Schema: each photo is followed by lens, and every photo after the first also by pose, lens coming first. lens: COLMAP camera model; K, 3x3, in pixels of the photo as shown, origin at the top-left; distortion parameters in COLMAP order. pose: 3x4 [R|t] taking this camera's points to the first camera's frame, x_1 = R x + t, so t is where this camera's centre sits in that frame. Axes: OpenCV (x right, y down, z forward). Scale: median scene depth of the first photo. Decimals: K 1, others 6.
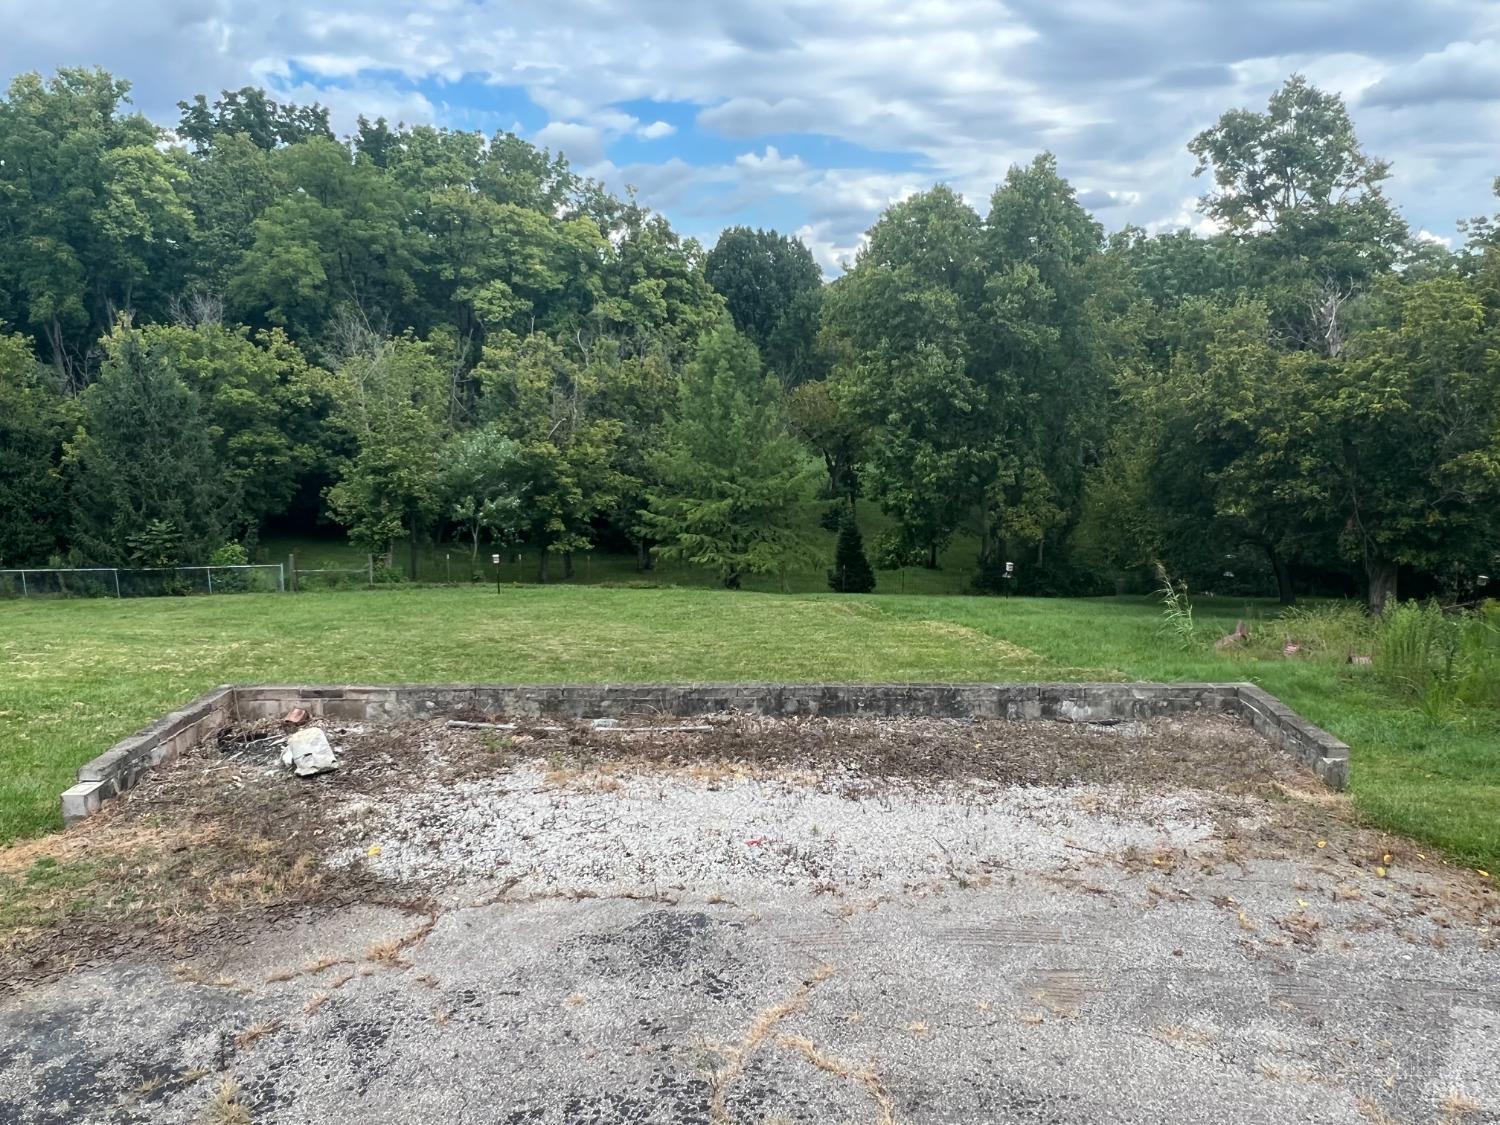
lens RADIAL K [[1092.7, 0, 746.0], [0, 1092.7, 563.2], [0, 0, 1]] dist [0.082613, 0.003666]
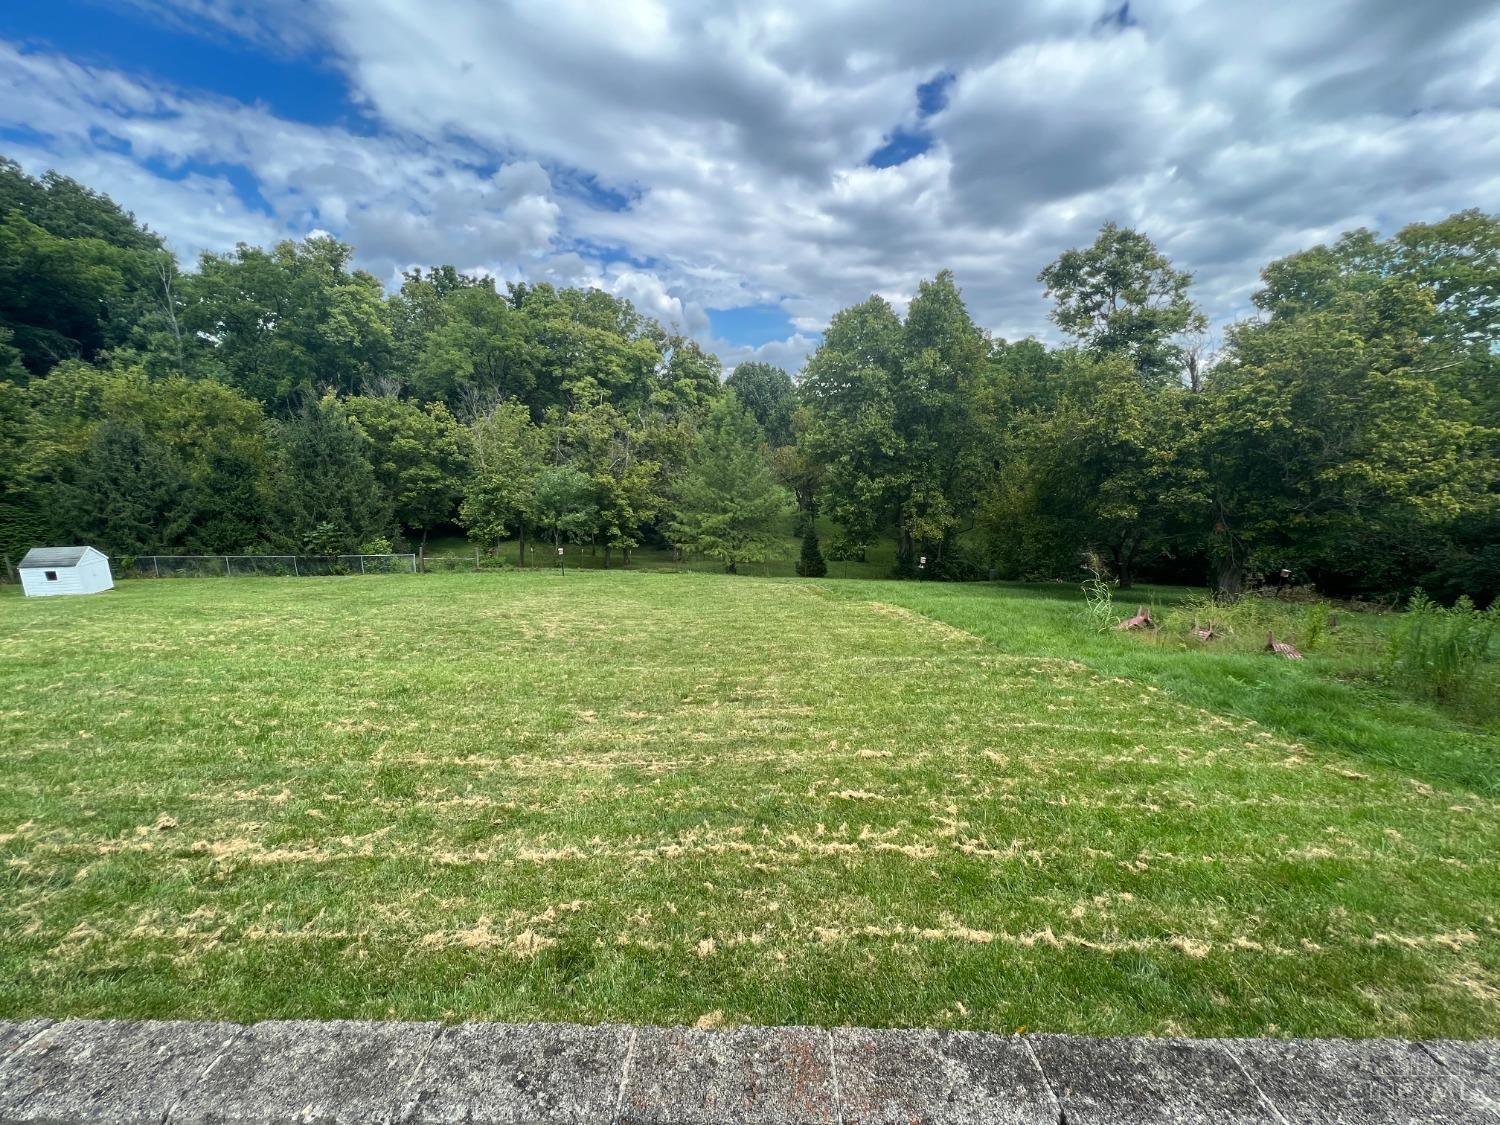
lens RADIAL K [[602.5, 0, 749.8], [0, 602.5, 563.4], [0, 0, 1]] dist [-0.001540, -0.000027]
pose [[0.999940, 0.008494, -0.006848, 0.019397], [-0.008438, 0.999930, 0.008238, 0.002488], [0.006917, -0.008180, 0.999943, 0.189564]]
